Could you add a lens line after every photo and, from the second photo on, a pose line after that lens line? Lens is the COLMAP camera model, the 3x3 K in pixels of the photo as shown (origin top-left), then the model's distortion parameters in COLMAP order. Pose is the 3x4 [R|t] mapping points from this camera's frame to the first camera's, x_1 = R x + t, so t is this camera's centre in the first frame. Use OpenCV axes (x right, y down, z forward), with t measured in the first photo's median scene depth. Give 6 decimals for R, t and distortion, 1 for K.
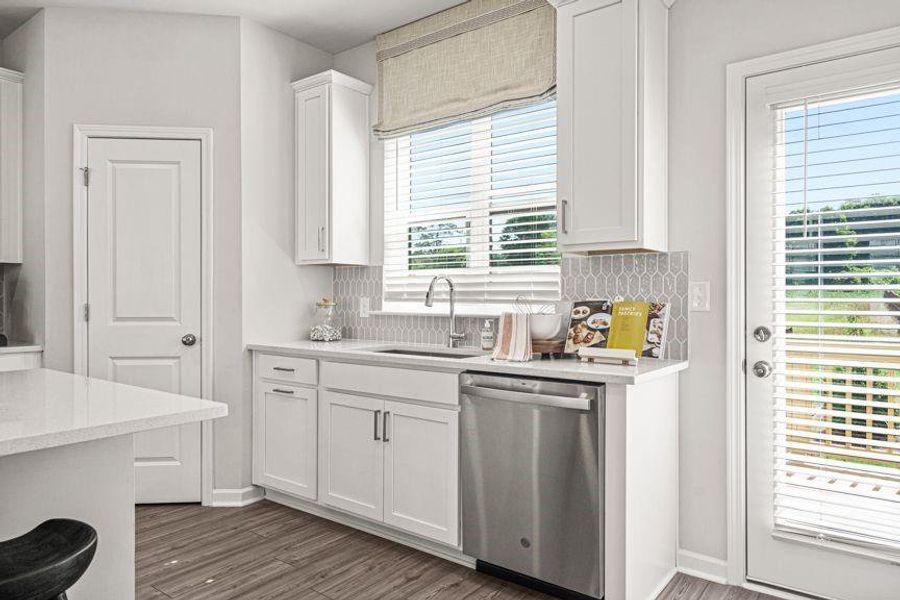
lens RADIAL K [[595.1, 0, 445.0], [0, 595.1, 300.4], [0, 0, 1]] dist [0.006426, 0.000910]
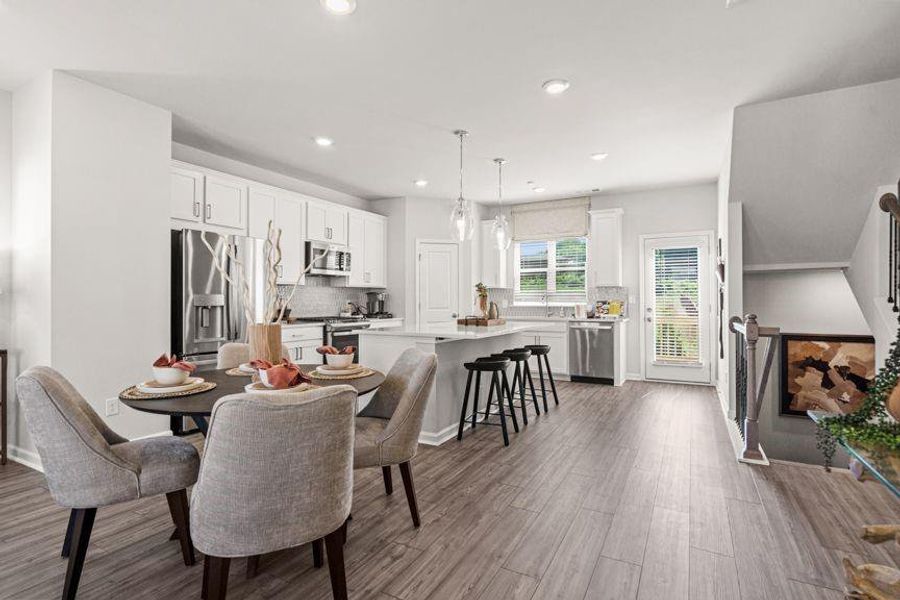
lens RADIAL K [[451.3, 0, 446.1], [0, 451.3, 296.1], [0, 0, 1]] dist [-0.004810, 0.002423]
pose [[0.988237, -0.002218, 0.152916, -0.800520], [0.004235, 0.999908, -0.012863, 0.001612], [-0.152874, 0.013359, 0.988155, -1.097079]]
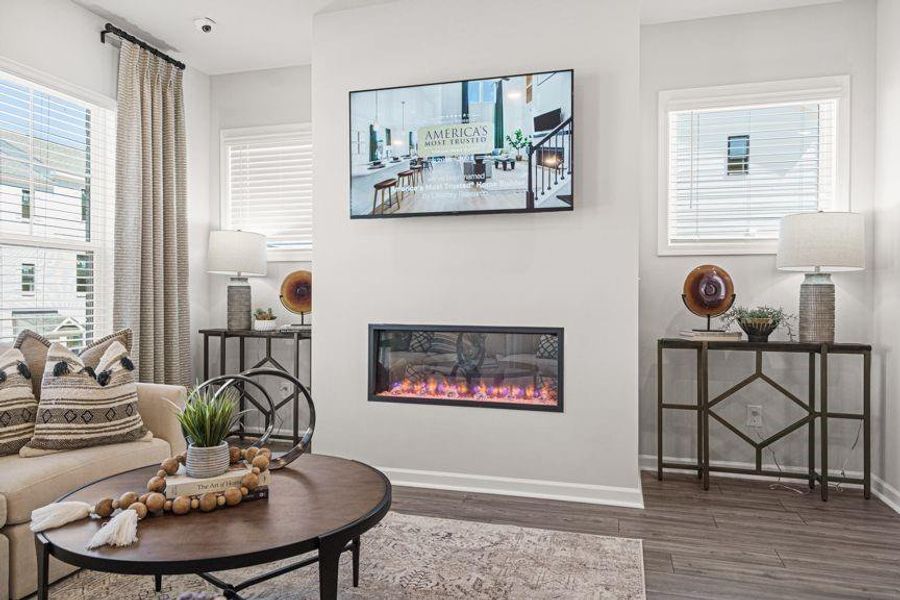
lens RADIAL K [[606.3, 0, 452.1], [0, 606.3, 298.0], [0, 0, 1]] dist [0.010557, -0.005111]
pose [[0.359483, 0.001403, -0.933151, -0.922134], [-0.005037, 0.999987, -0.000437, 0.028782], [0.933138, 0.004857, 0.359485, -0.962852]]
